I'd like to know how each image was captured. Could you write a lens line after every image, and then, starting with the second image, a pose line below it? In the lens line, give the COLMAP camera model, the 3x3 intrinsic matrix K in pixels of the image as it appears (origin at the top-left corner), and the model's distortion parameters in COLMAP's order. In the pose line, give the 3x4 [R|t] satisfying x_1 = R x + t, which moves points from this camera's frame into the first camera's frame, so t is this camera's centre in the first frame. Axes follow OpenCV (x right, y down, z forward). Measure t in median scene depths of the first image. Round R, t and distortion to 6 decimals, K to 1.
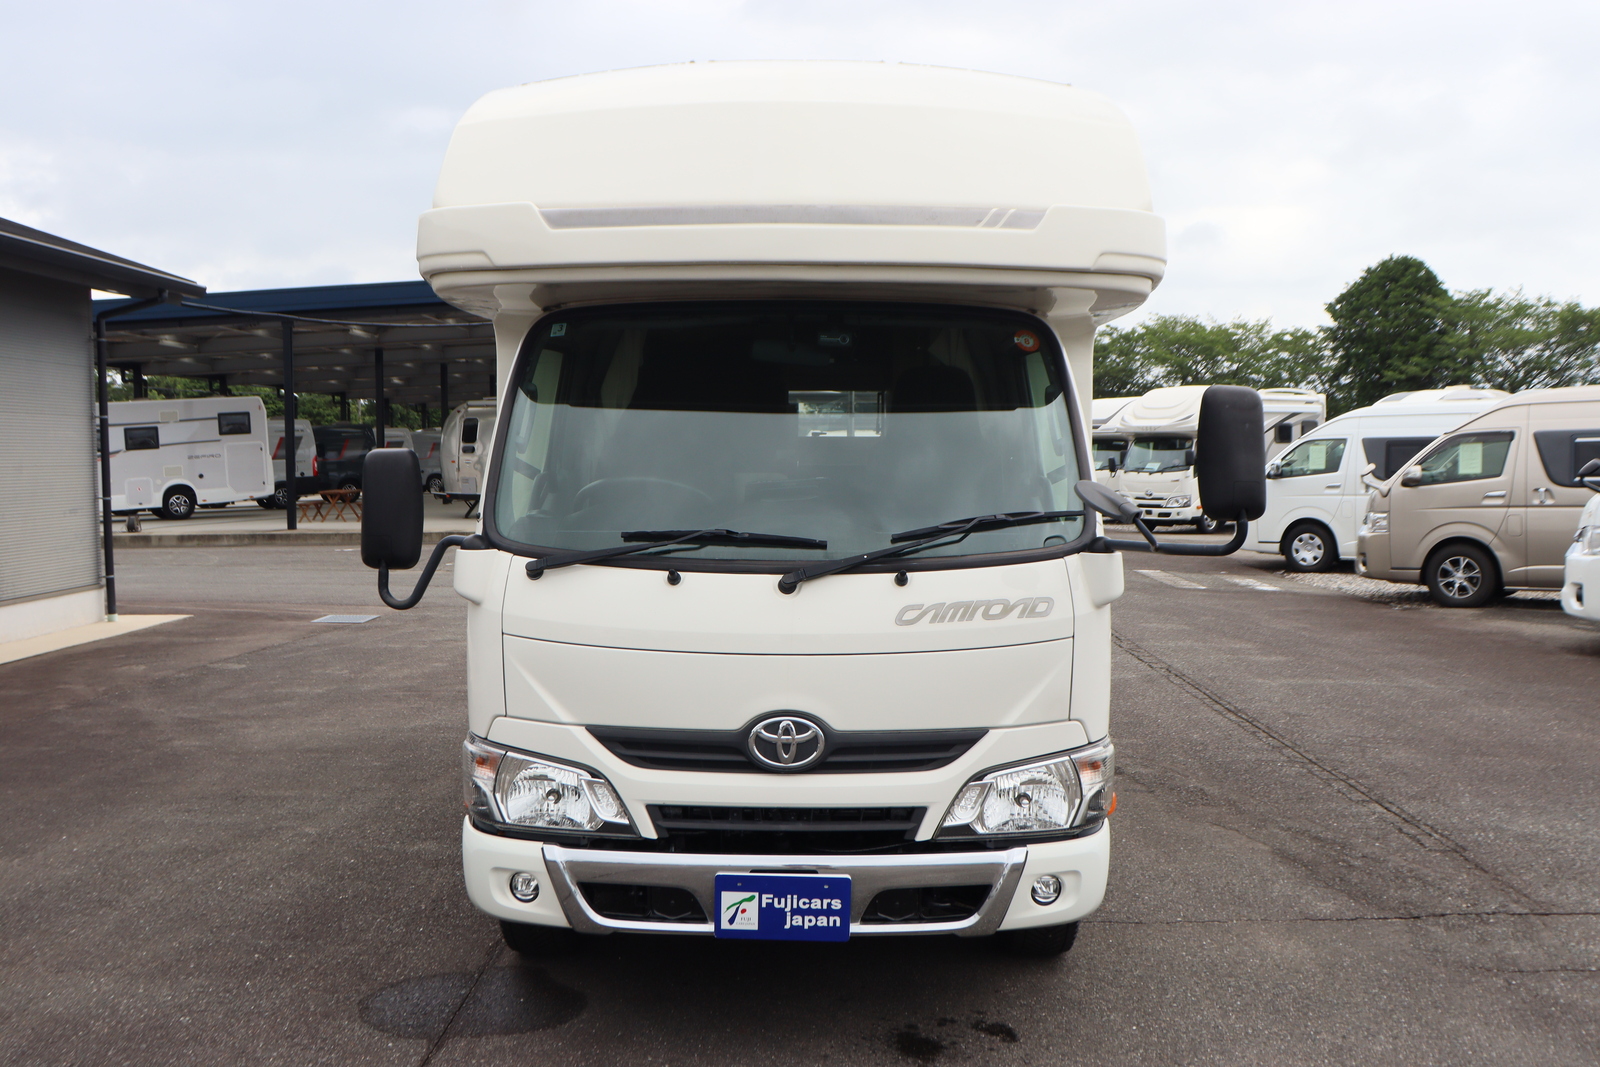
lens RADIAL K [[1544.6, 0, 799.0], [0, 1544.6, 534.2], [0, 0, 1]] dist [-0.138056, 0.000000]
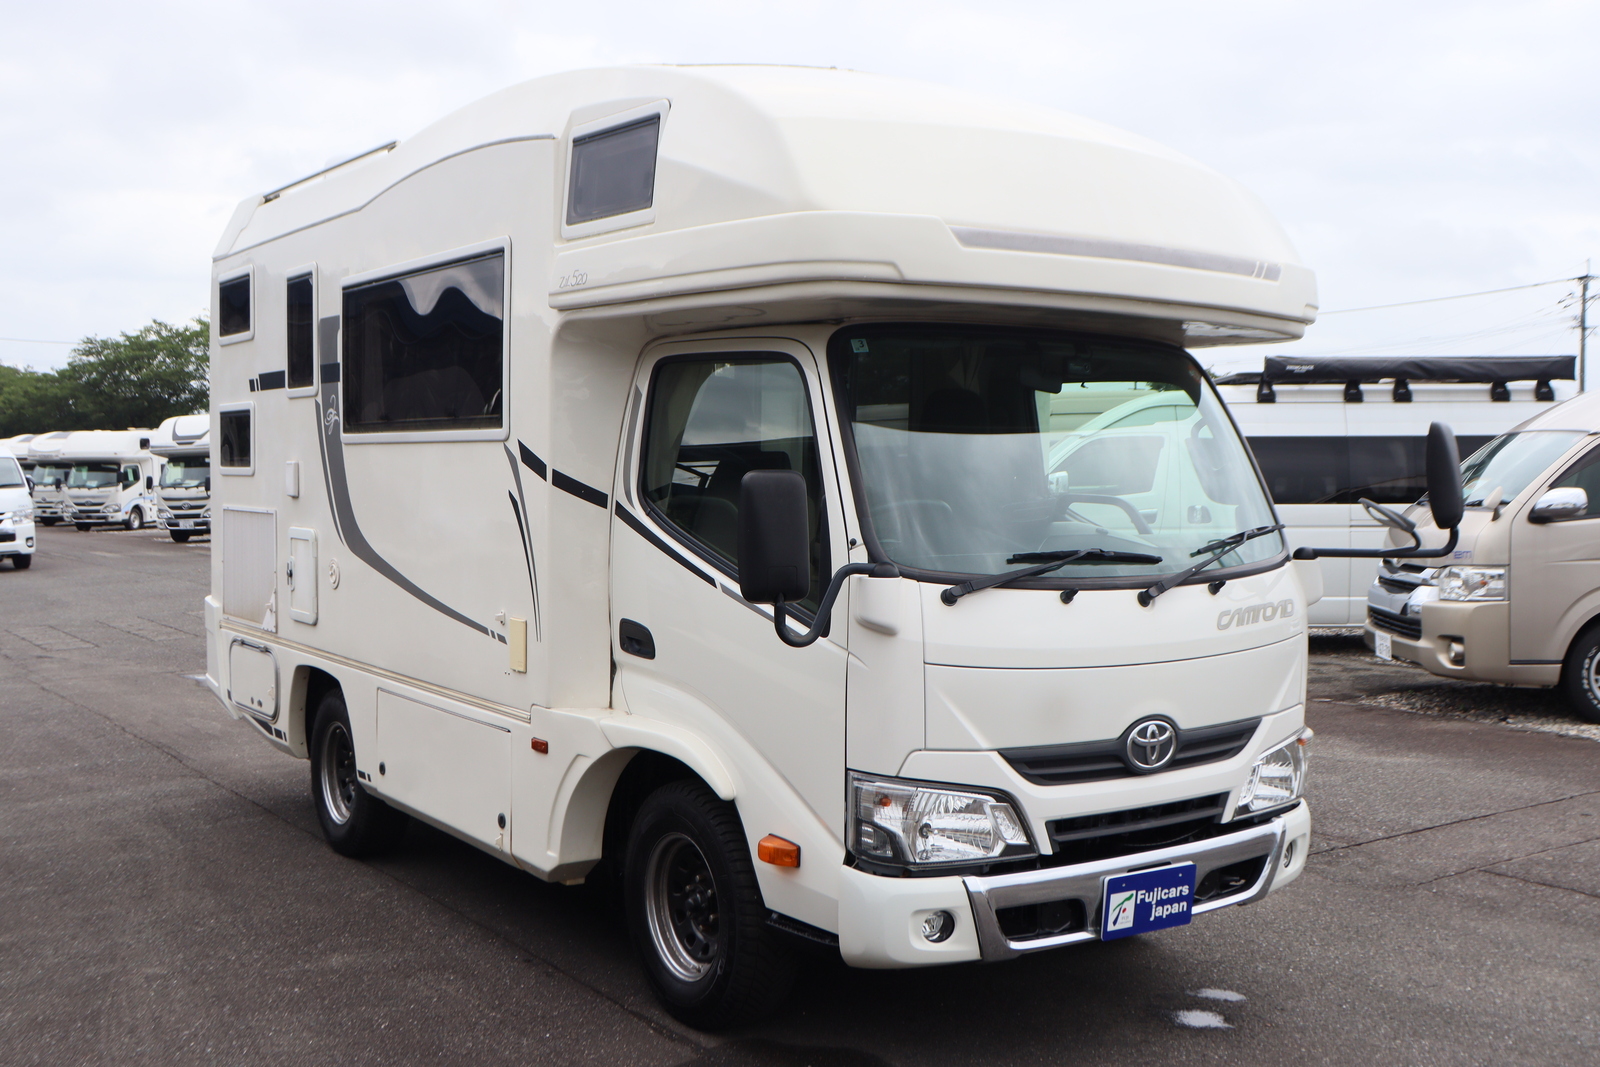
lens RADIAL K [[1711.0, 0, 799.5], [0, 1711.0, 533.2], [0, 0, 1]] dist [-0.065963, 0.000000]
pose [[0.800706, -0.022001, 0.598653, -0.906252], [0.030465, 0.999528, -0.004014, -0.015144], [-0.598282, 0.021452, 0.800998, 0.190902]]
